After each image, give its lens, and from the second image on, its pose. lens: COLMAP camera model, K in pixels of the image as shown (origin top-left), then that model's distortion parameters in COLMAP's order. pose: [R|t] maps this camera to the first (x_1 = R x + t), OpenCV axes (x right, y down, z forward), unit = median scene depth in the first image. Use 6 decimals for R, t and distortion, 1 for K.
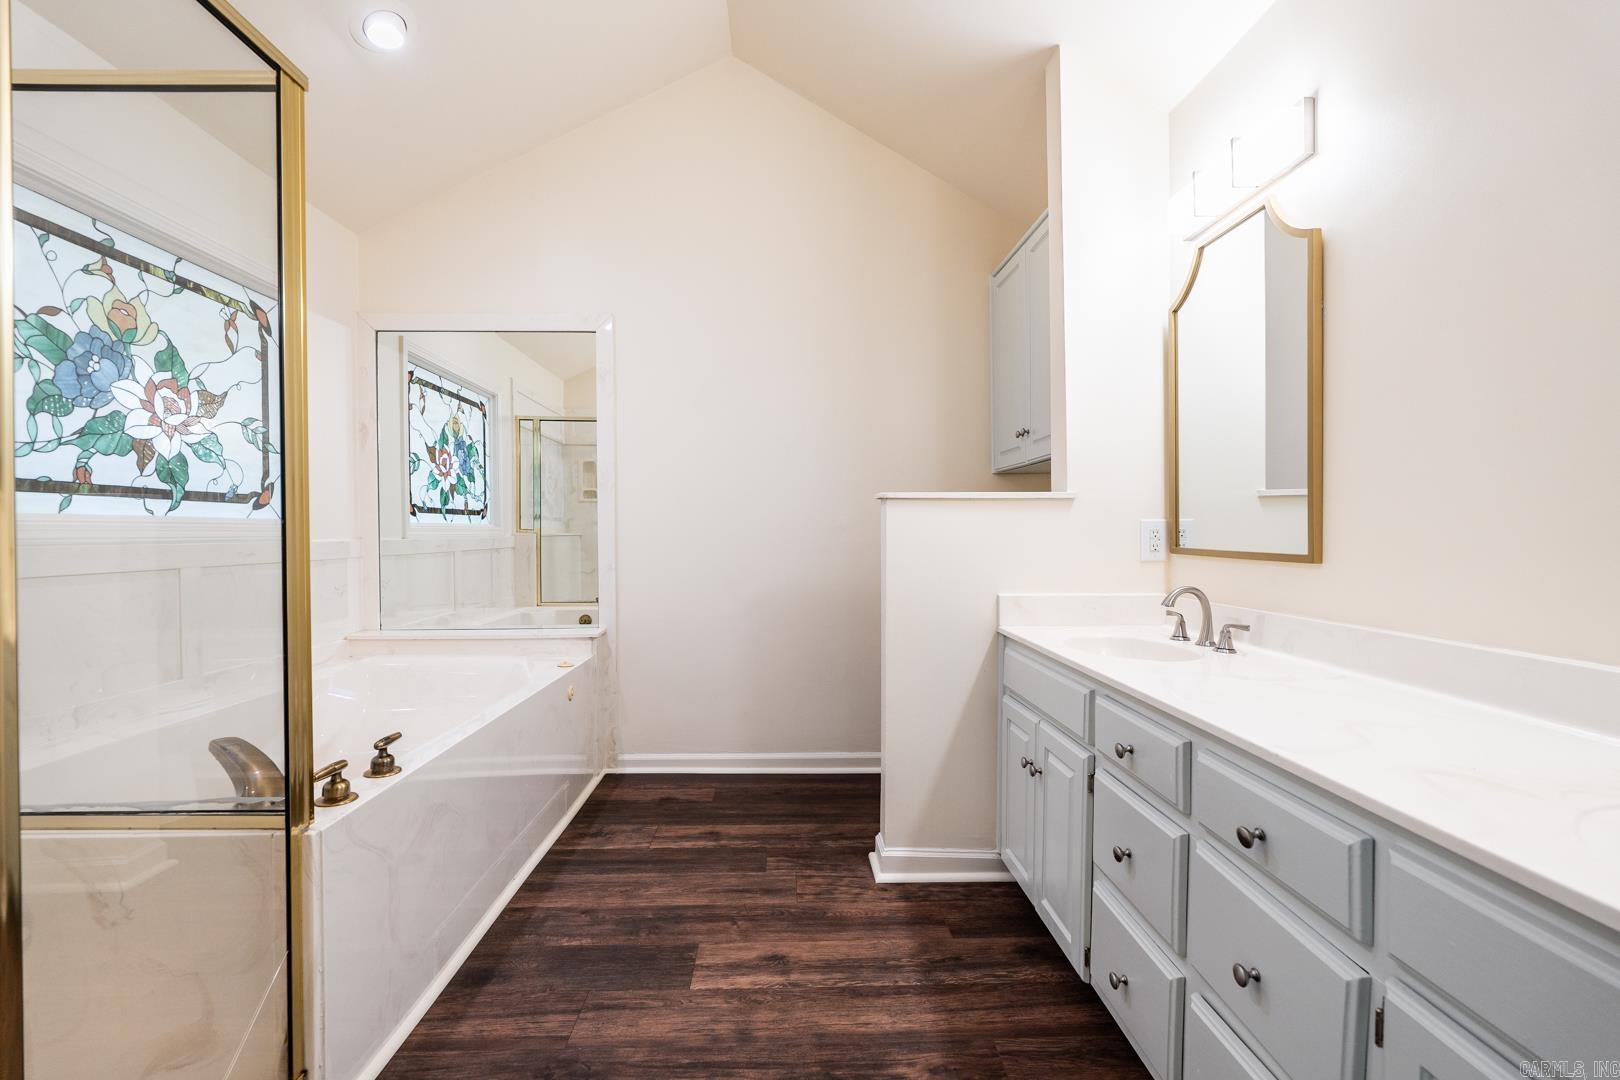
lens RADIAL K [[712.5, 0, 809.7], [0, 712.5, 545.0], [0, 0, 1]] dist [-0.005267, 0.001599]
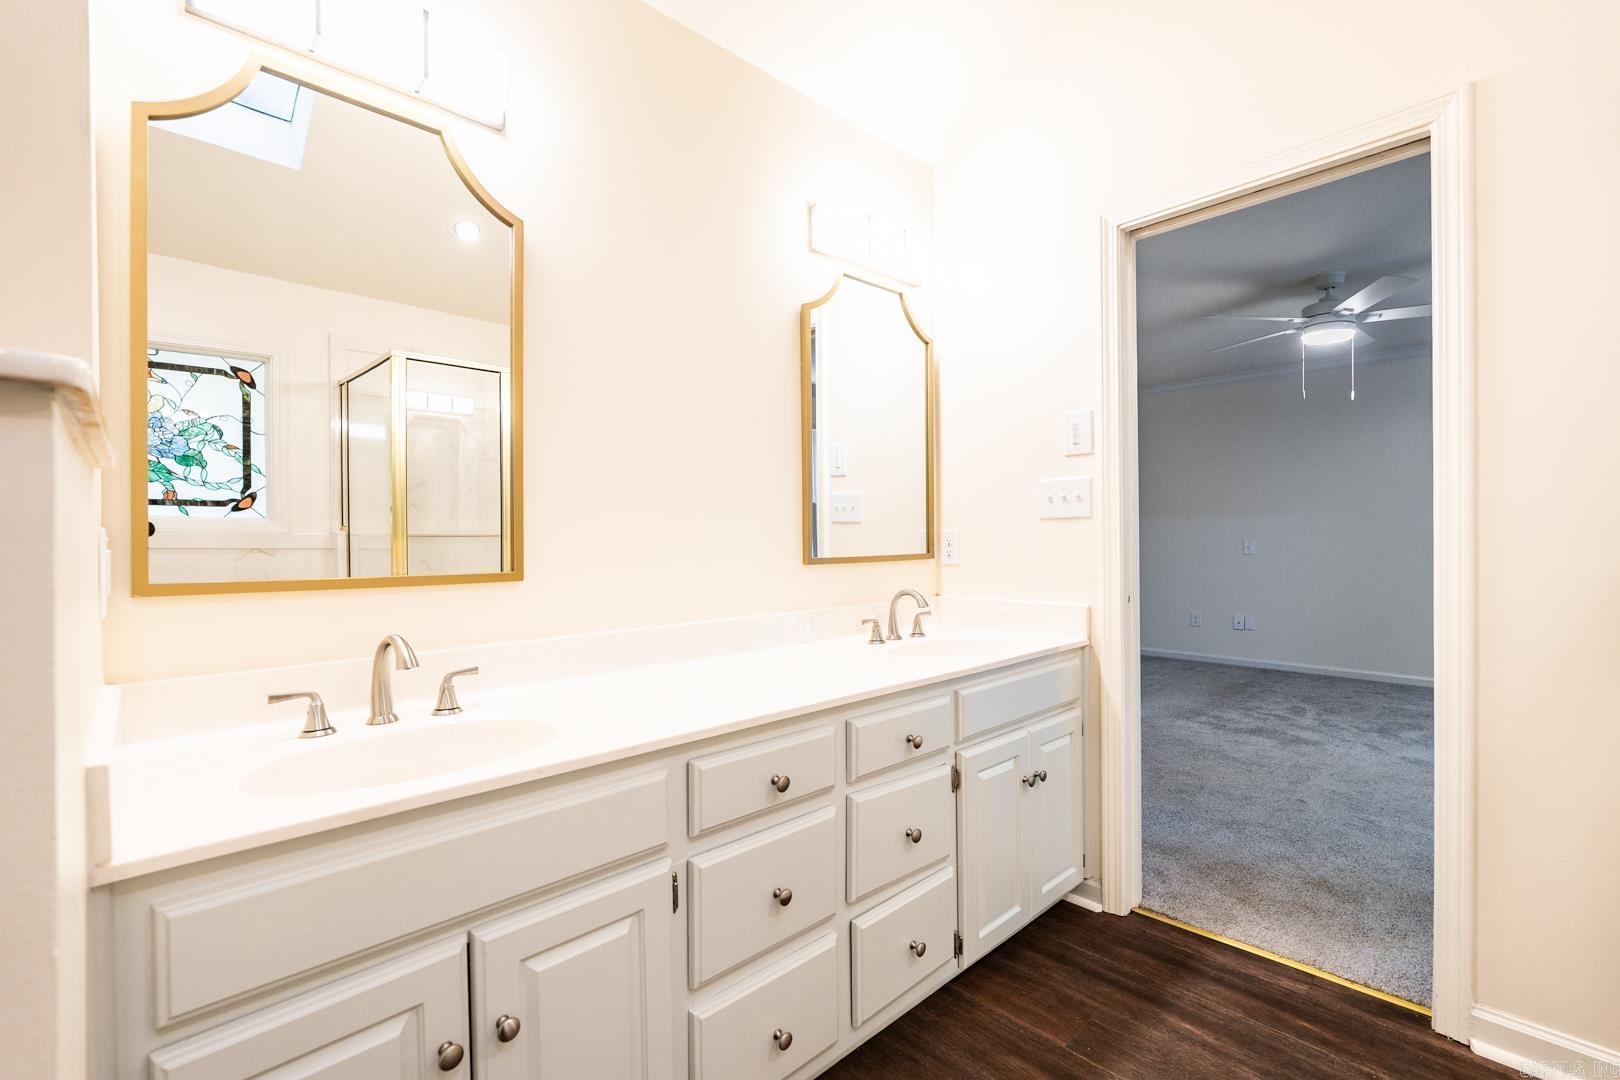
lens RADIAL K [[712.5, 0, 798.9], [0, 712.5, 543.4], [0, 0, 1]] dist [-0.005267, 0.001599]
pose [[0.668339, -0.002108, -0.743854, 1.263196], [-0.006771, 0.999937, -0.008917, 0.023905], [0.743826, 0.010996, 0.668283, 1.076757]]
